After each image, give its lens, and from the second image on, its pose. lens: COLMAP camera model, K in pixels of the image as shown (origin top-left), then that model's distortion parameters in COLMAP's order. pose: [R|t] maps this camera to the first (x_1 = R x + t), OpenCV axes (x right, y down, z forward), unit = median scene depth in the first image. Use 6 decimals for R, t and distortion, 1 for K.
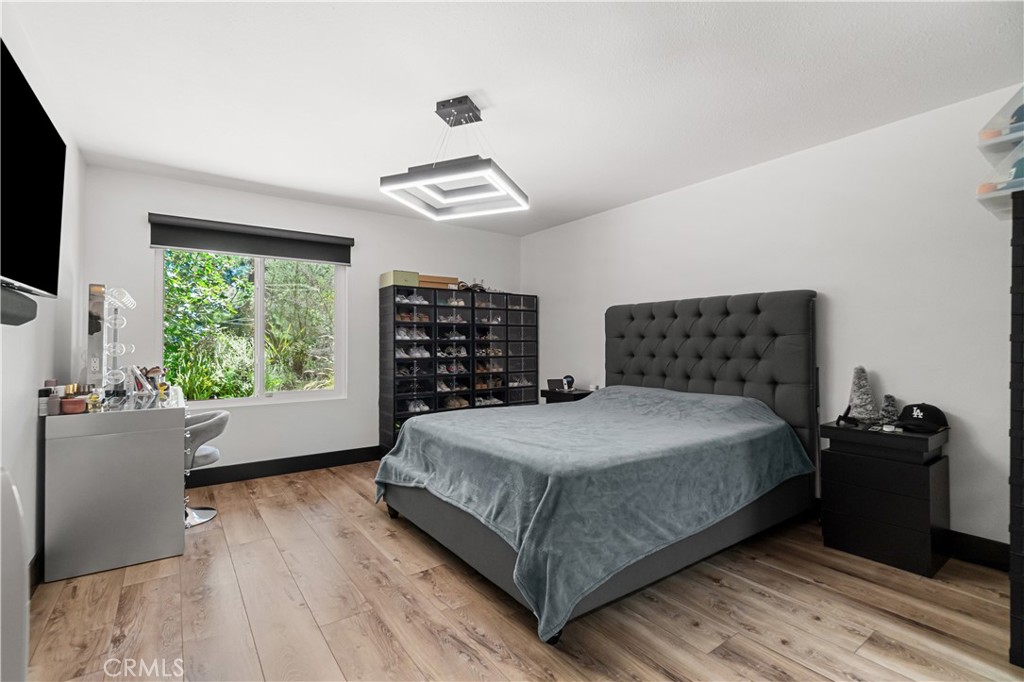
lens RADIAL K [[474.5, 0, 512.0], [0, 474.5, 341.0], [0, 0, 1]] dist [-0.001313, -0.000159]
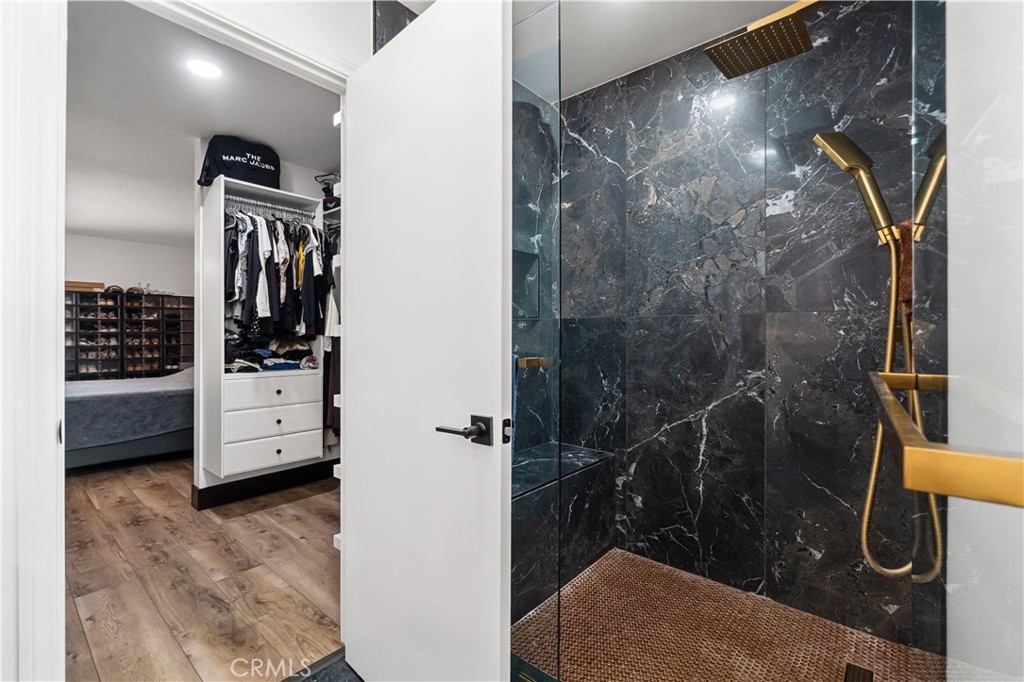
lens RADIAL K [[474.5, 0, 512.0], [0, 474.5, 341.0], [0, 0, 1]] dist [-0.001313, -0.000159]
pose [[0.976633, -0.003806, 0.214879, 0.666307], [-0.001166, 0.999735, 0.023008, -0.008590], [-0.214910, -0.022721, 0.976370, -0.468475]]
